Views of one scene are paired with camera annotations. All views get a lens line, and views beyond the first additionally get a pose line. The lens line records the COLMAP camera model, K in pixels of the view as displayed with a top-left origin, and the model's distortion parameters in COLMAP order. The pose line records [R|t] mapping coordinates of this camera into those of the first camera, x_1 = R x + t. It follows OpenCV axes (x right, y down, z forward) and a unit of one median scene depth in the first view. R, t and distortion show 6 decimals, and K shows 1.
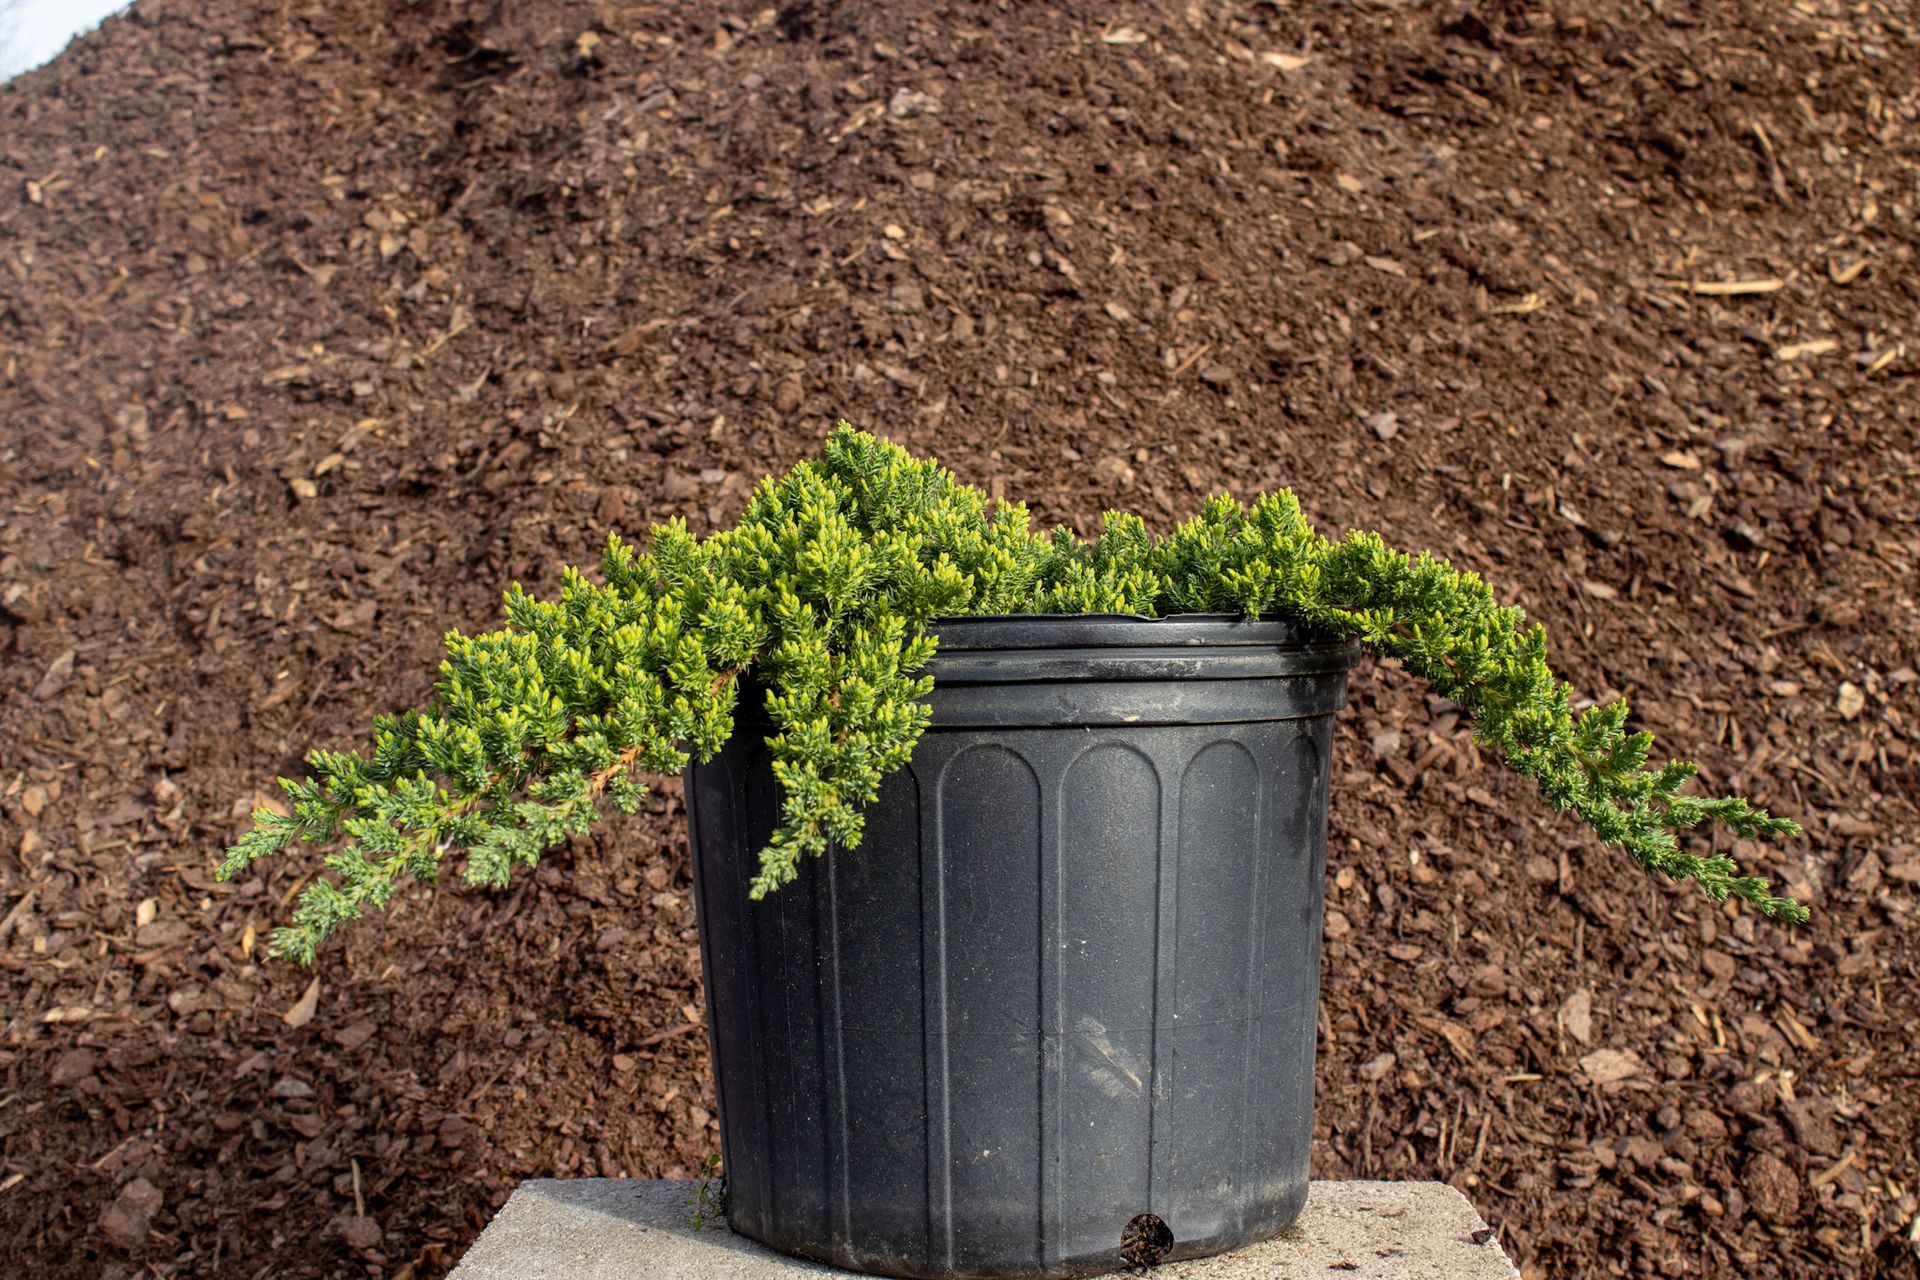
lens RADIAL K [[2375.8, 0, 960.0], [0, 2375.8, 640.0], [0, 0, 1]] dist [-0.081519, 0.034425]
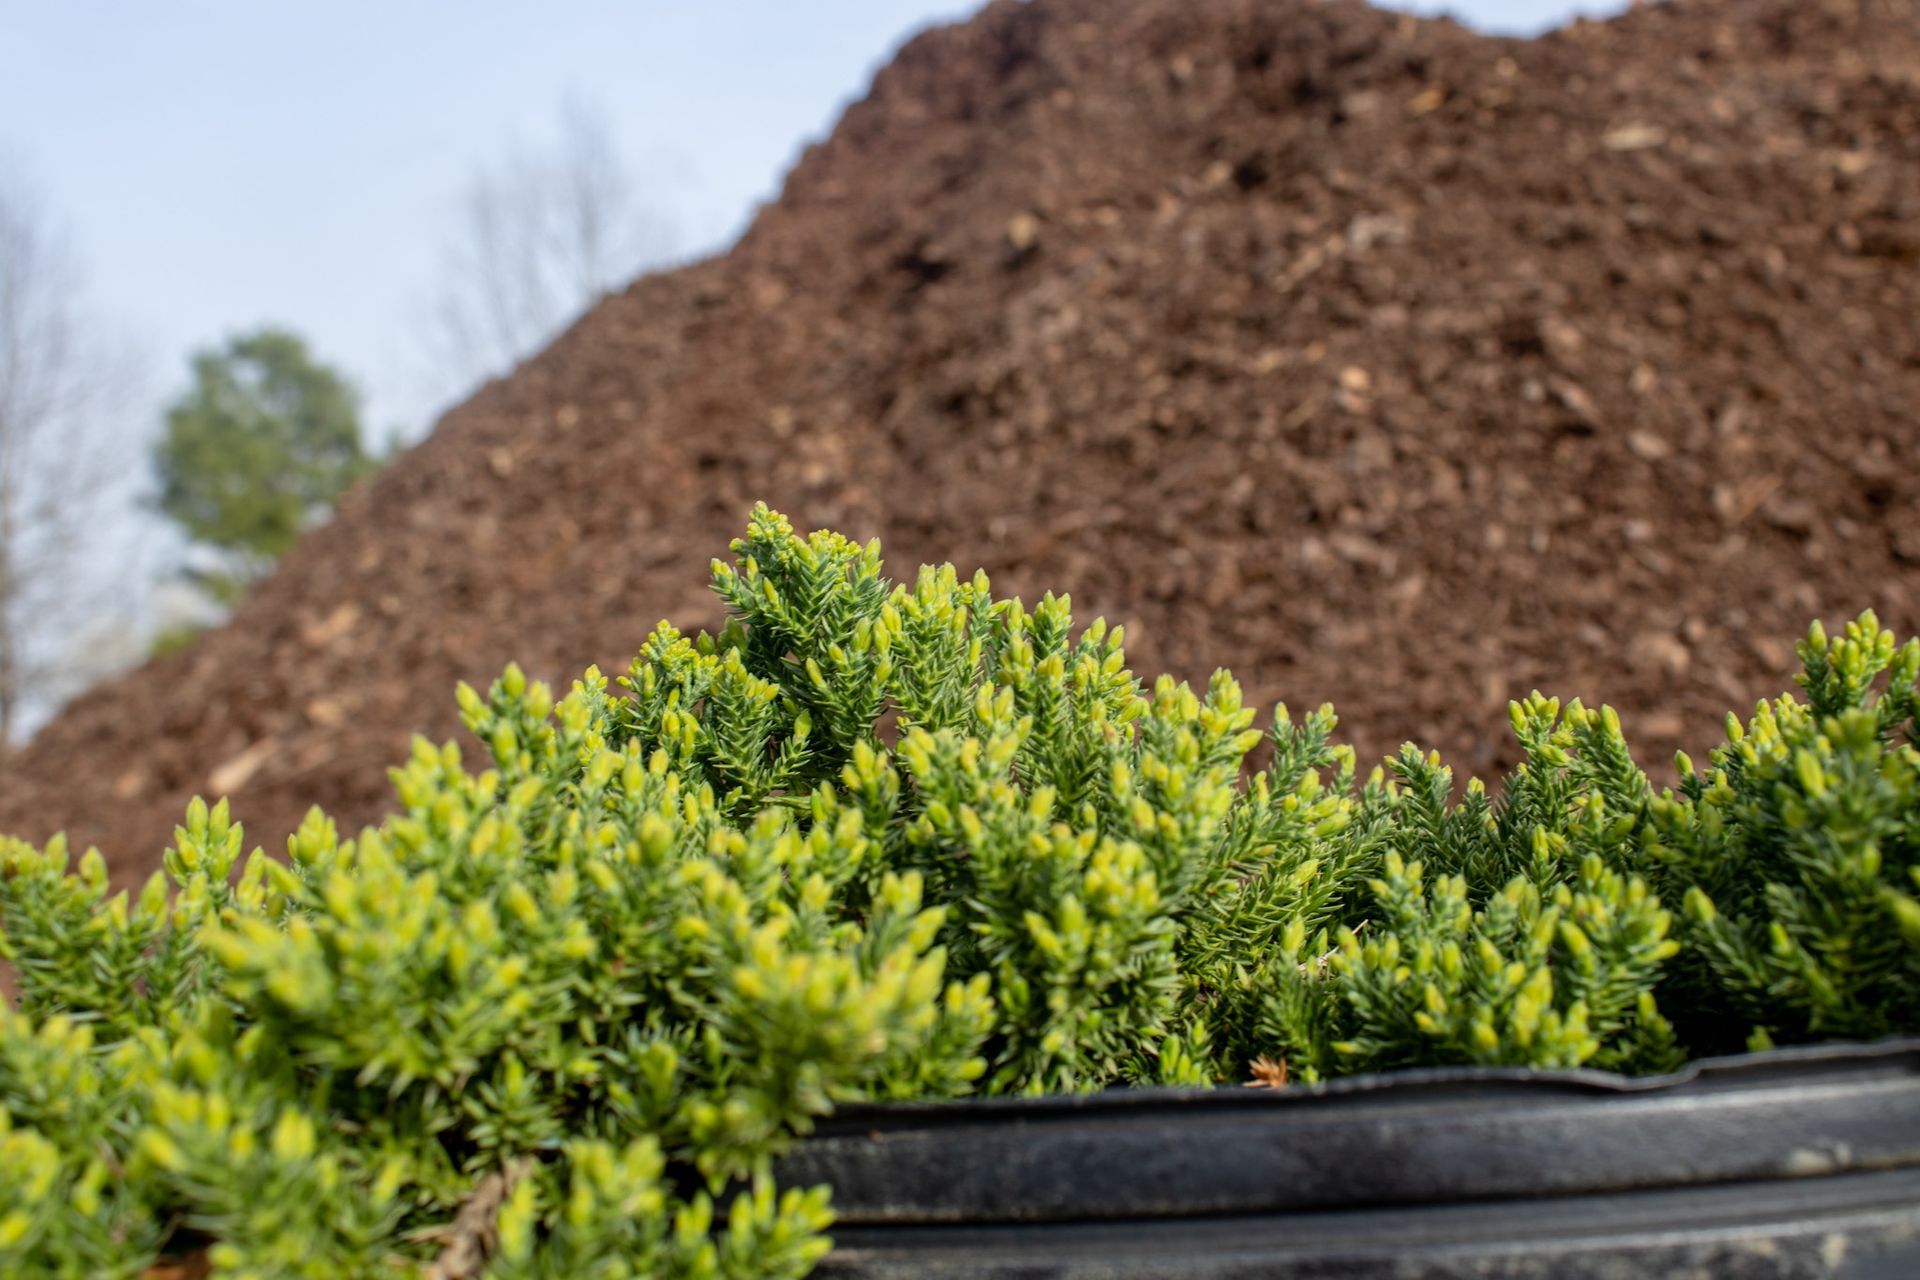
lens RADIAL K [[2375.8, 0, 960.0], [0, 2375.8, 640.0], [0, 0, 1]] dist [-0.081519, 0.034425]
pose [[0.969880, -0.077994, -0.230761, 0.021943], [0.055178, 0.993073, -0.103734, -0.010650], [0.237253, 0.087877, 0.967465, 0.220453]]
